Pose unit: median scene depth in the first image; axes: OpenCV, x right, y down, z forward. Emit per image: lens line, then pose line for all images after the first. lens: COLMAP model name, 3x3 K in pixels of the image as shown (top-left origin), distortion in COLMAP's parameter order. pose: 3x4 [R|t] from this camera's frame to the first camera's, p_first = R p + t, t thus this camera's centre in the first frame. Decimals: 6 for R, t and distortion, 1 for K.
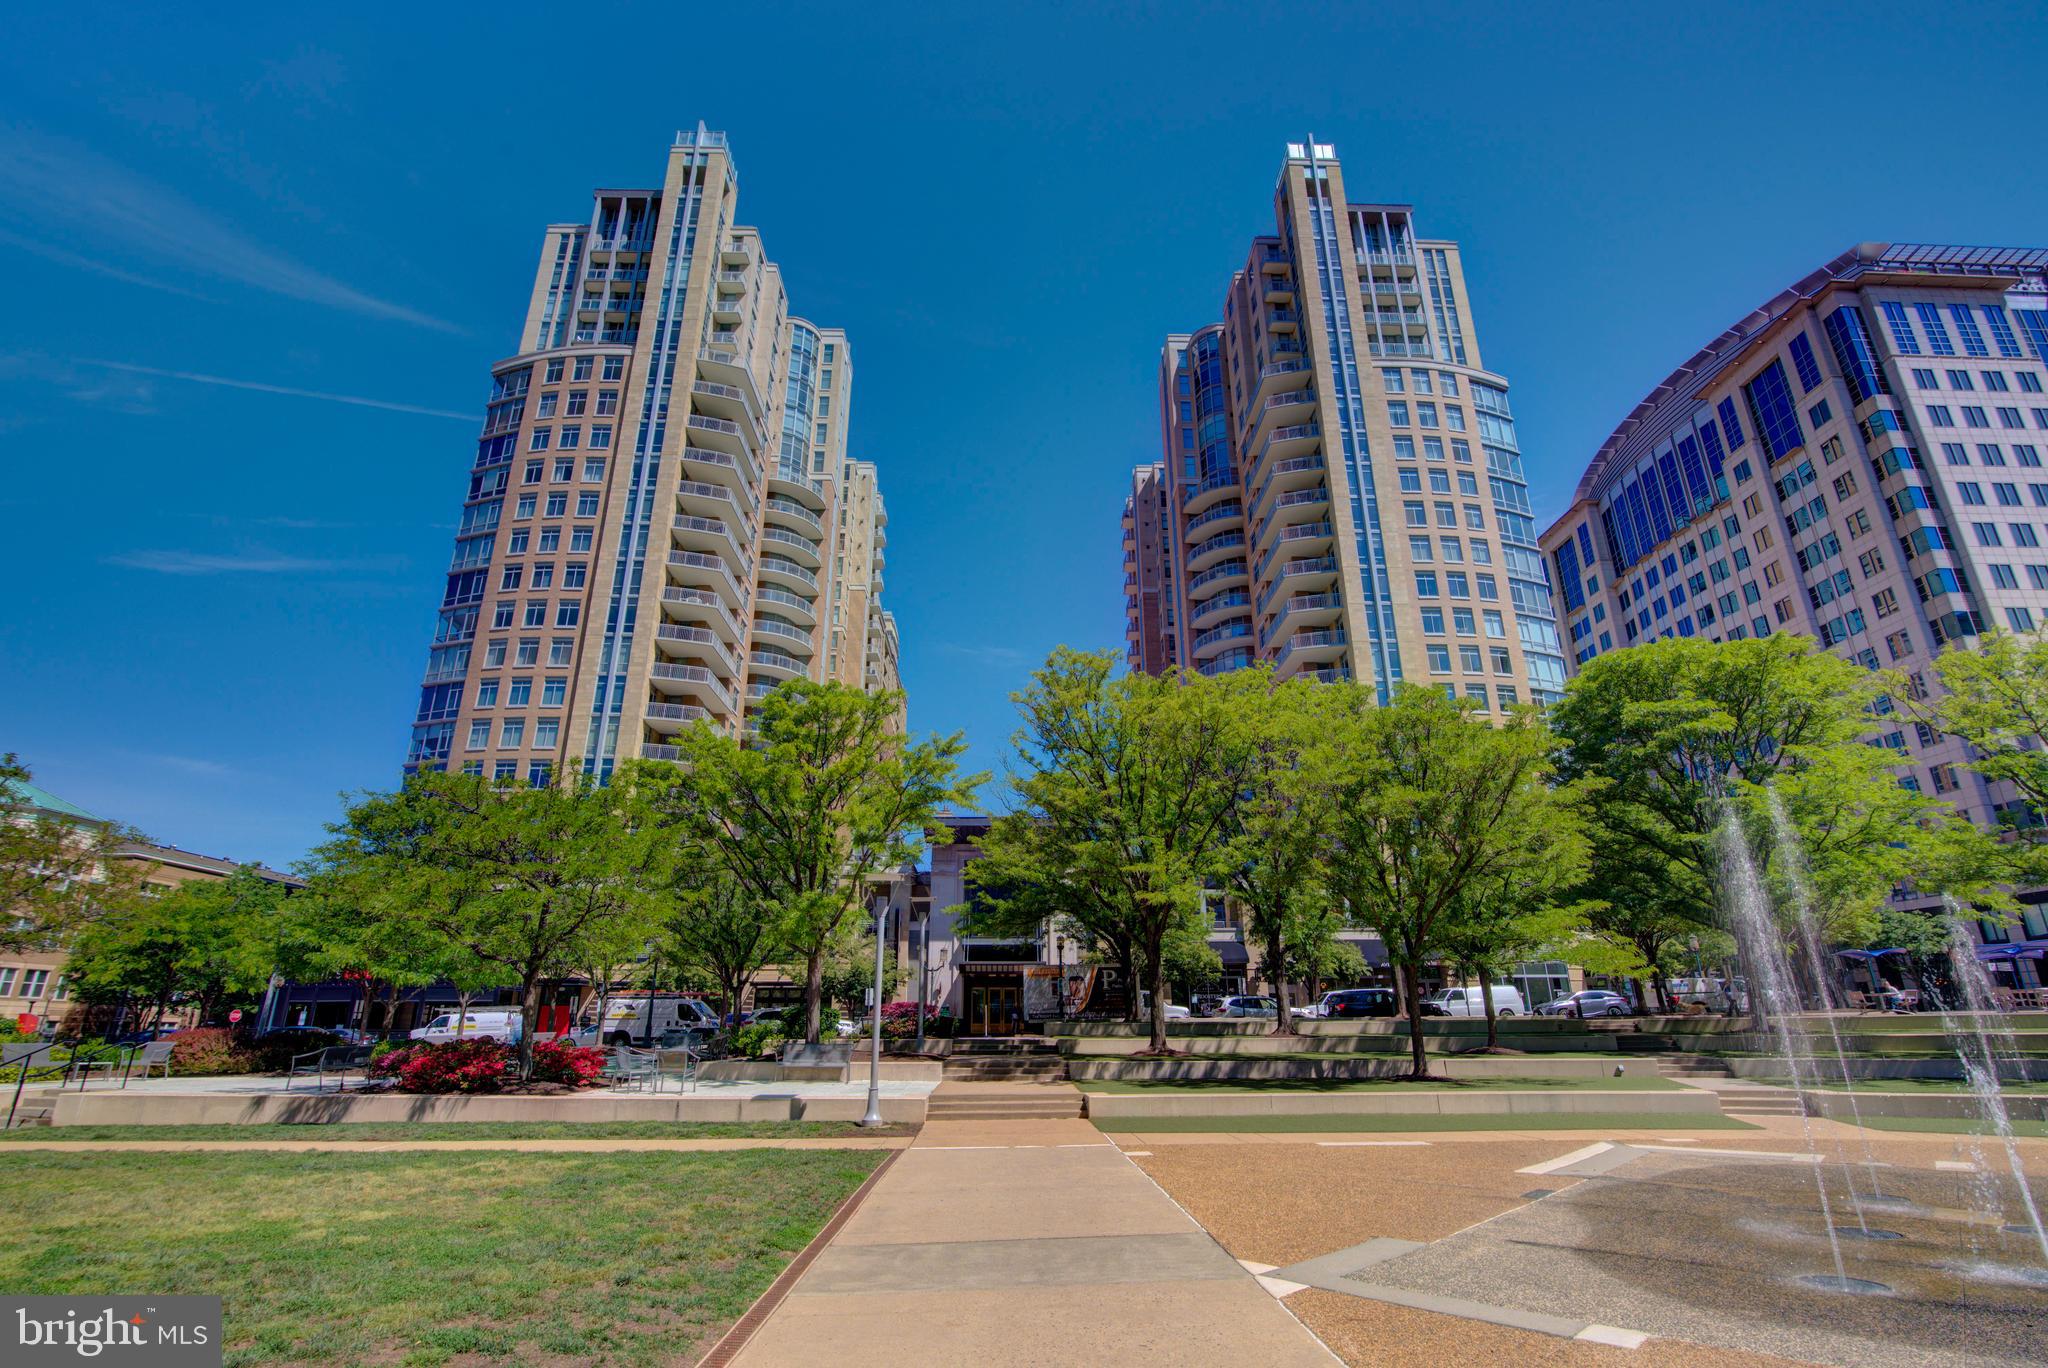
lens RADIAL K [[936.7, 0, 1026.9], [0, 936.7, 685.4], [0, 0, 1]] dist [-0.016879, -0.000812]
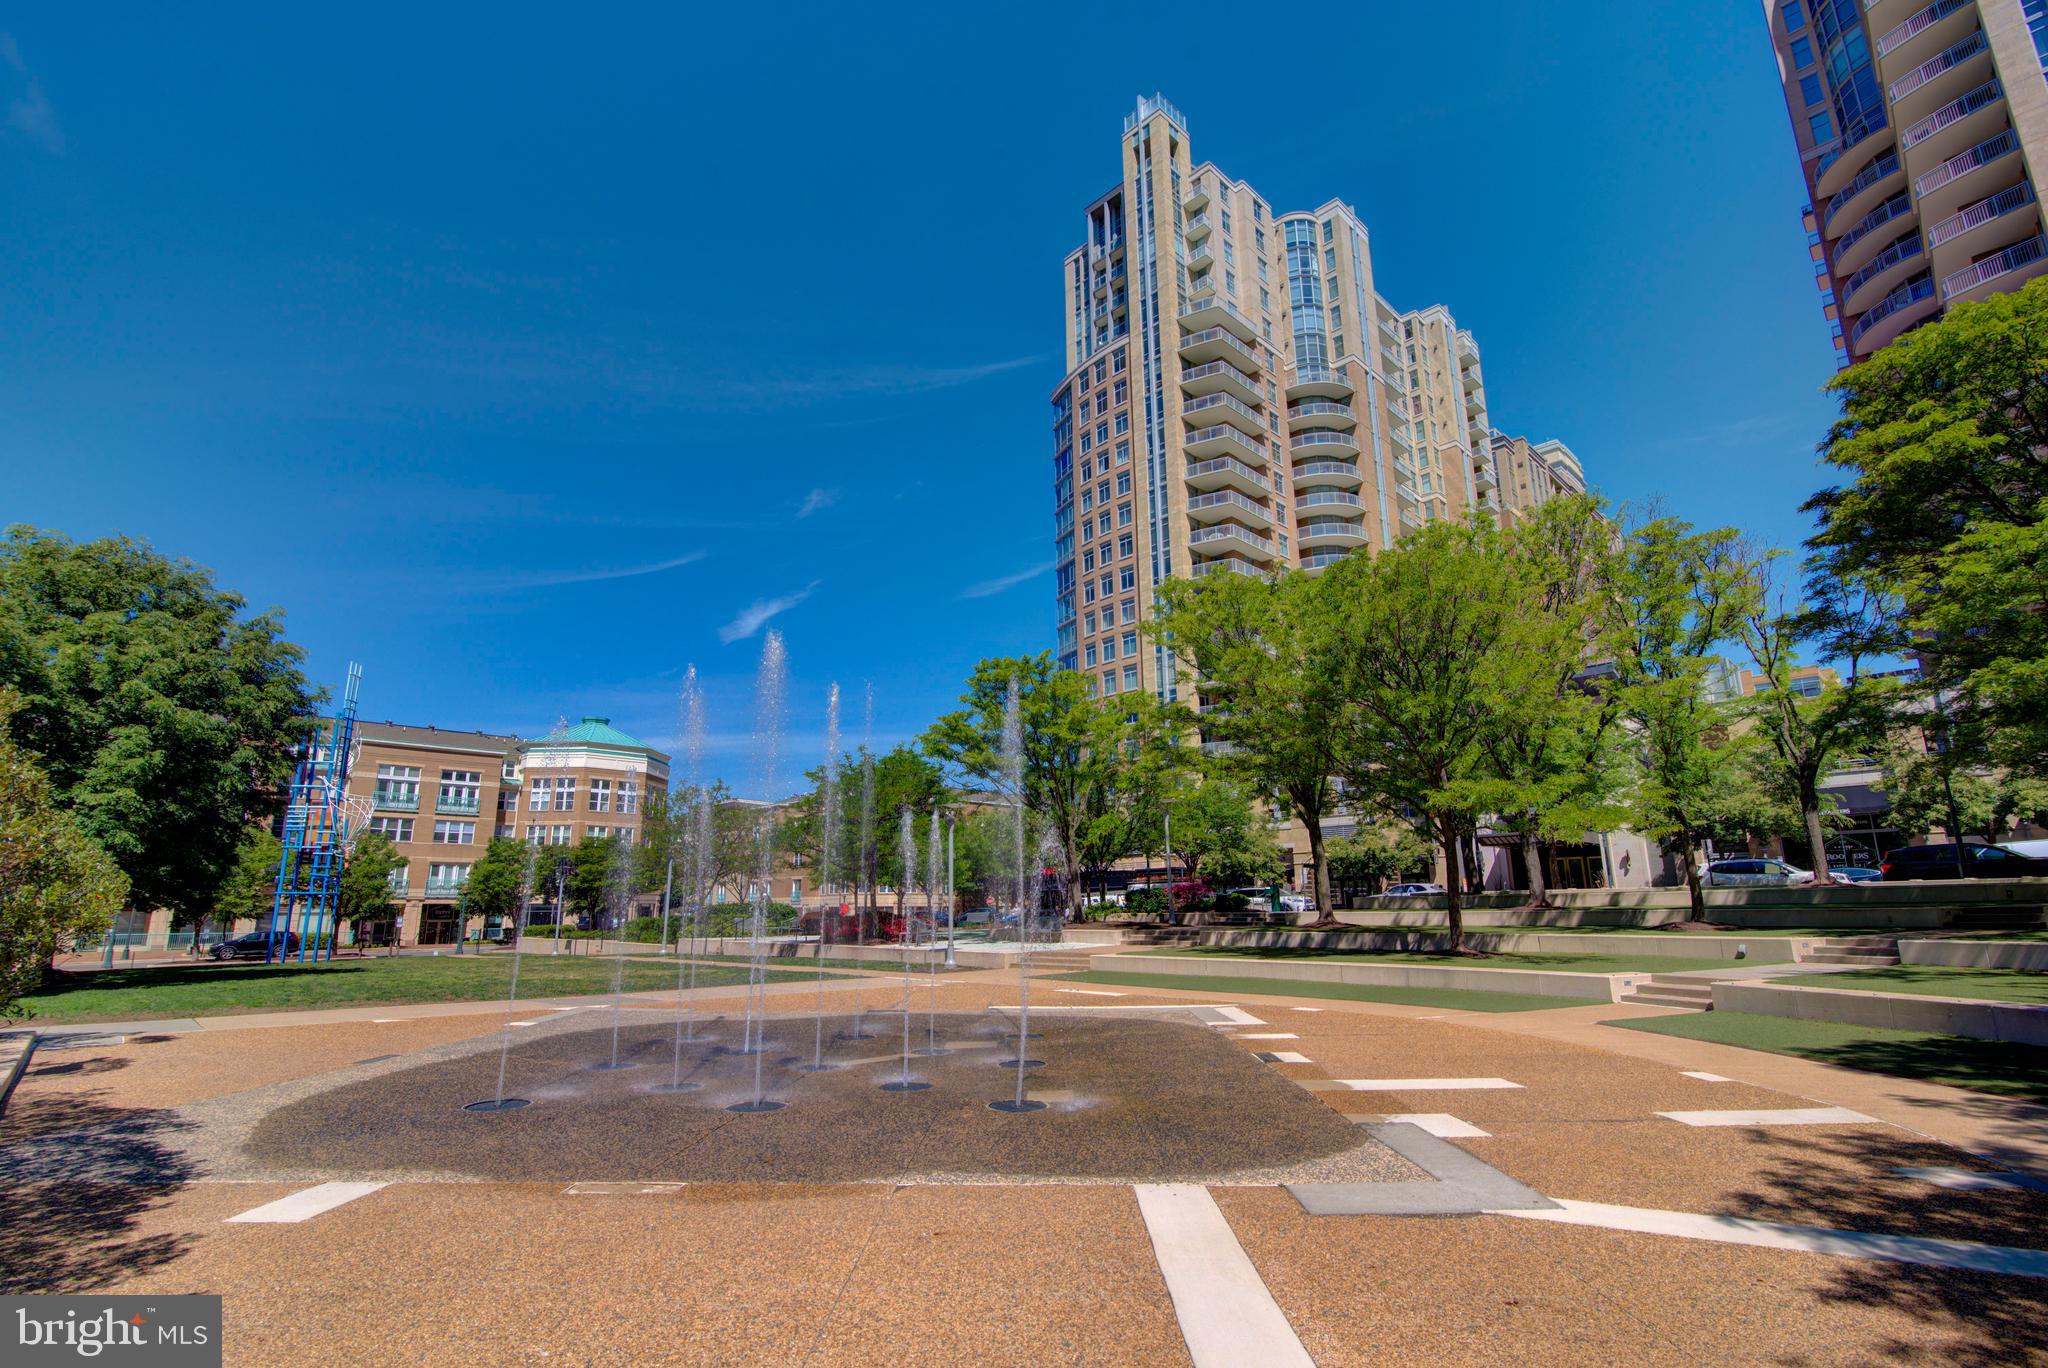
lens RADIAL K [[936.7, 0, 1026.8], [0, 936.7, 685.9], [0, 0, 1]] dist [-0.016879, -0.000812]
pose [[0.683633, -0.172616, -0.709119, 0.240120], [0.260787, 0.965256, 0.016449, 0.004649], [0.681642, -0.196174, 0.704897, 0.015033]]
